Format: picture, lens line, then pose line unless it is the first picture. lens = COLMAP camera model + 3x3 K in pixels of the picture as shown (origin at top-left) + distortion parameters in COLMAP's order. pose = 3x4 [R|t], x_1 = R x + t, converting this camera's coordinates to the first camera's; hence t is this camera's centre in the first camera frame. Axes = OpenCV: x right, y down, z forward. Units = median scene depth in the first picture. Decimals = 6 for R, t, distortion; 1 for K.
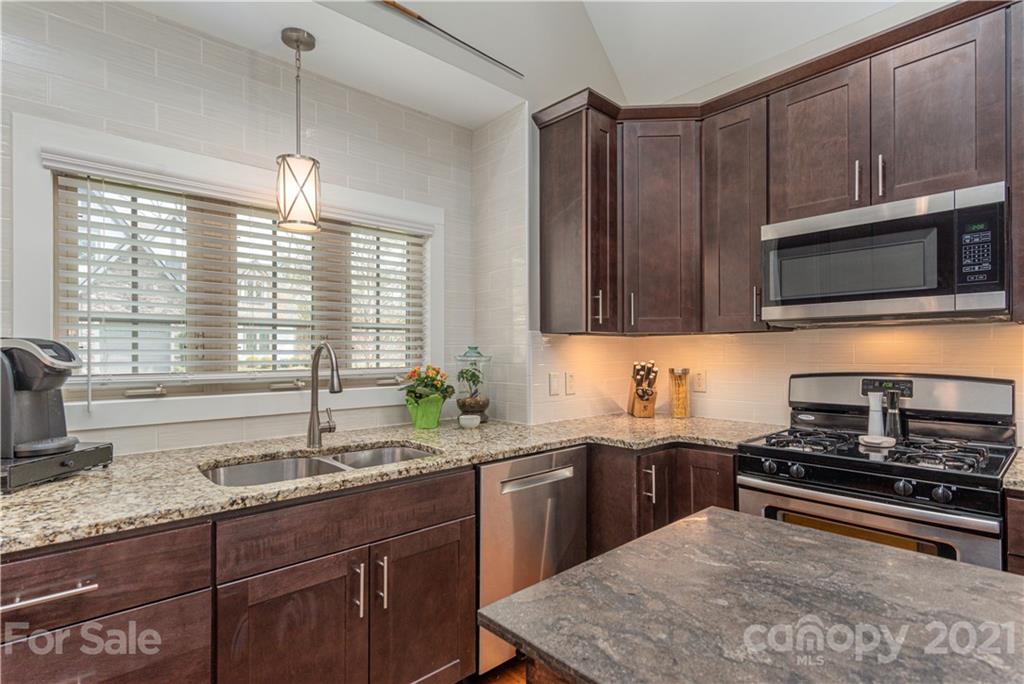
lens RADIAL K [[504.8, 0, 511.6], [0, 504.8, 344.9], [0, 0, 1]] dist [0.013494, 0.000962]
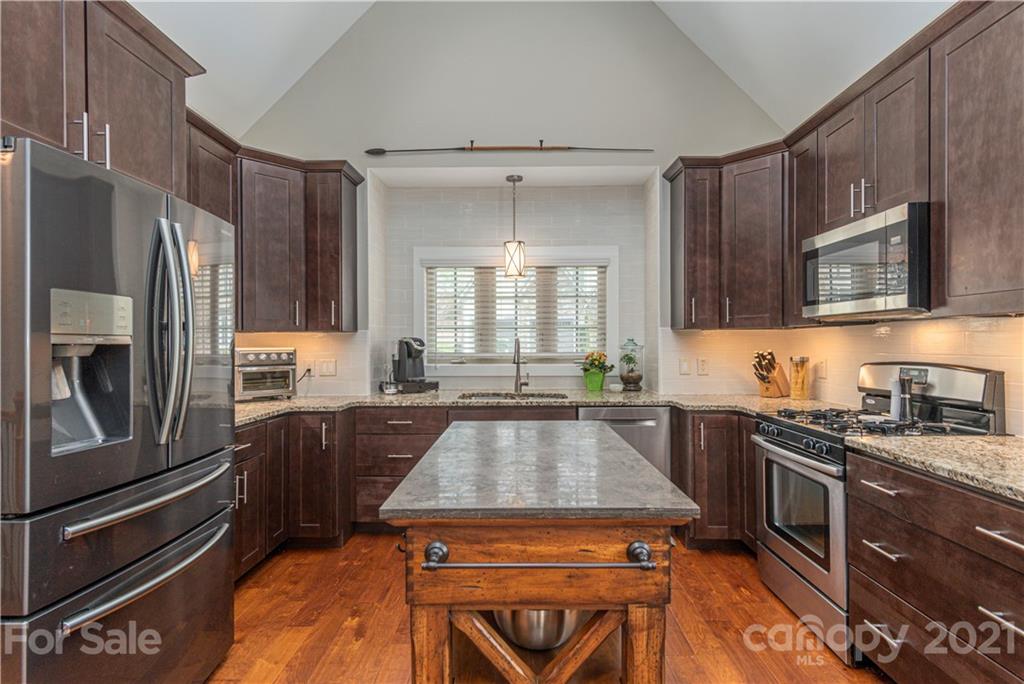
lens RADIAL K [[504.8, 0, 518.7], [0, 504.8, 339.4], [0, 0, 1]] dist [0.013494, 0.000962]
pose [[0.743334, -0.004035, -0.668908, 0.722300], [0.010910, 0.999922, 0.006092, -0.009032], [0.668831, -0.011827, 0.743320, -0.337768]]
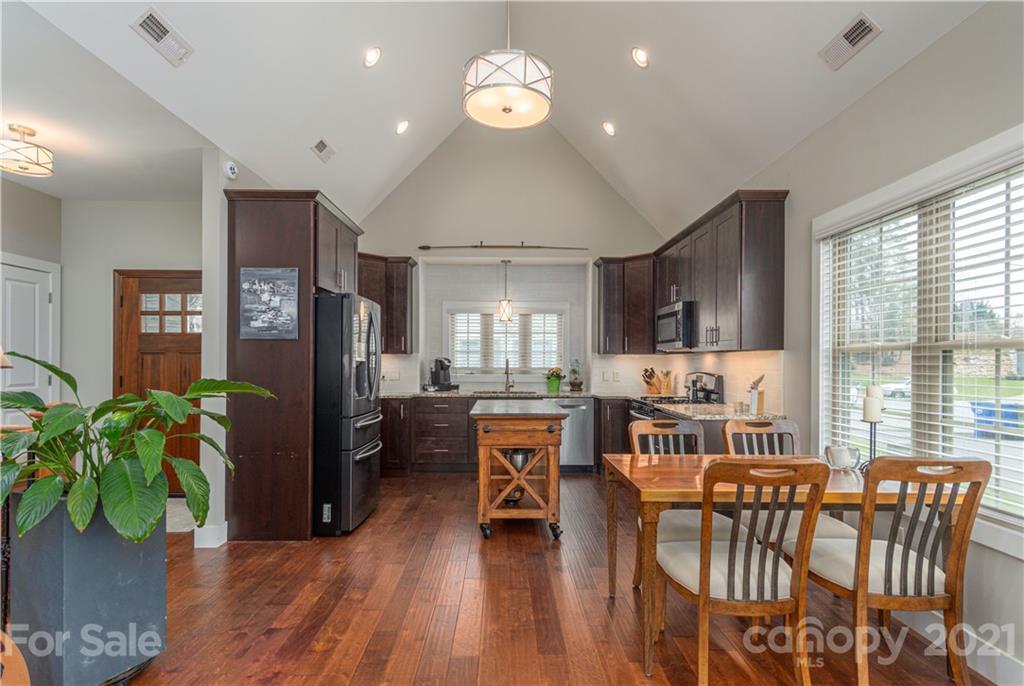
lens RADIAL K [[504.8, 0, 505.8], [0, 504.8, 349.5], [0, 0, 1]] dist [0.013494, 0.000962]
pose [[0.750401, -0.008352, -0.660930, 1.377910], [0.003009, 0.999953, -0.009220, -0.025547], [0.660976, 0.004929, 0.750391, -1.124065]]
